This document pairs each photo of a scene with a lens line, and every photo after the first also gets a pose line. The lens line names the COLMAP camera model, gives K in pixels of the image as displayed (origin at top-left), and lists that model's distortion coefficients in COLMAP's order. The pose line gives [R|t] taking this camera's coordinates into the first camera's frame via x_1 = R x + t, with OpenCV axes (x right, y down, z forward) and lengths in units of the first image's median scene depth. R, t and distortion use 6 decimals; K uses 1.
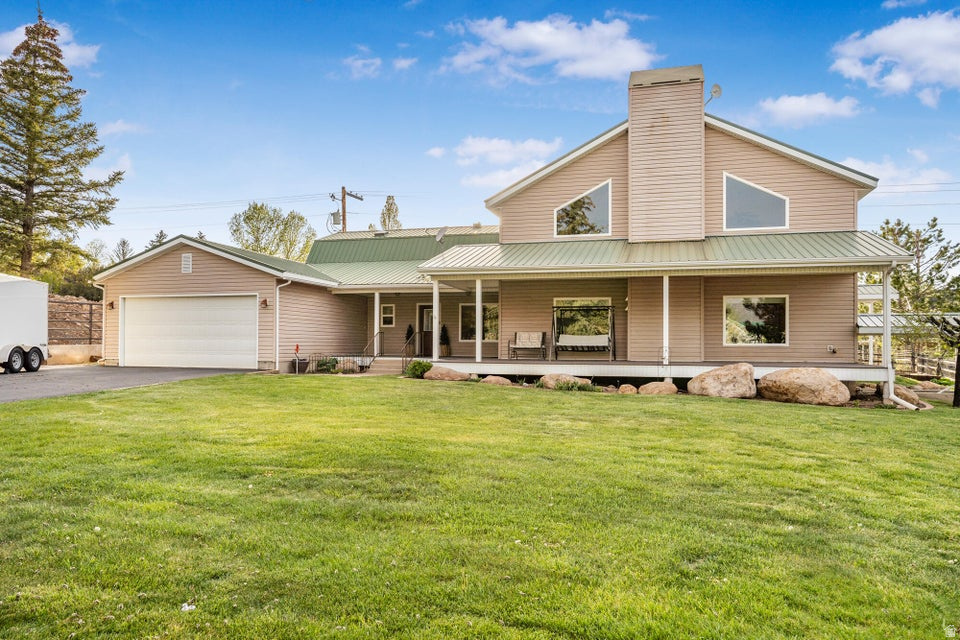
lens RADIAL K [[633.8, 0, 481.9], [0, 633.8, 324.9], [0, 0, 1]] dist [0.001206, -0.002486]
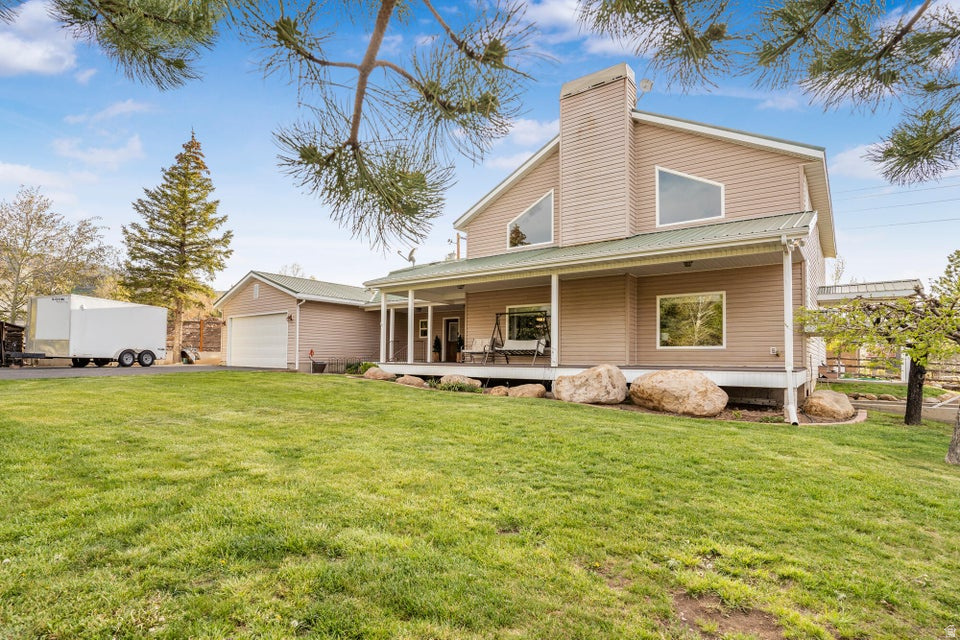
lens RADIAL K [[487.3, 0, 458.9], [0, 487.3, 334.7], [0, 0, 1]] dist [-0.052927, 0.015447]
pose [[0.921459, -0.013651, -0.388237, 0.388865], [0.005615, 0.999746, -0.021826, 0.025455], [0.388436, 0.017932, 0.921301, 0.228377]]
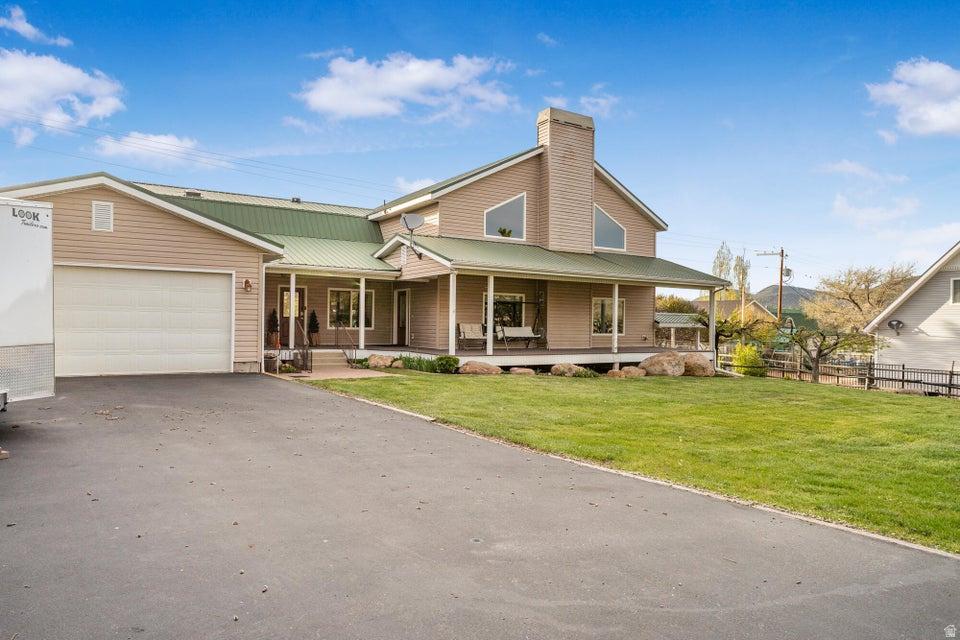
lens RADIAL K [[592.1, 0, 482.1], [0, 592.1, 316.9], [0, 0, 1]] dist [-0.007583, -0.000328]
pose [[0.692595, 0.011045, 0.721242, -0.675146], [-0.036016, 0.999165, 0.019284, -0.020755], [-0.720427, -0.039333, 0.692414, 0.313492]]
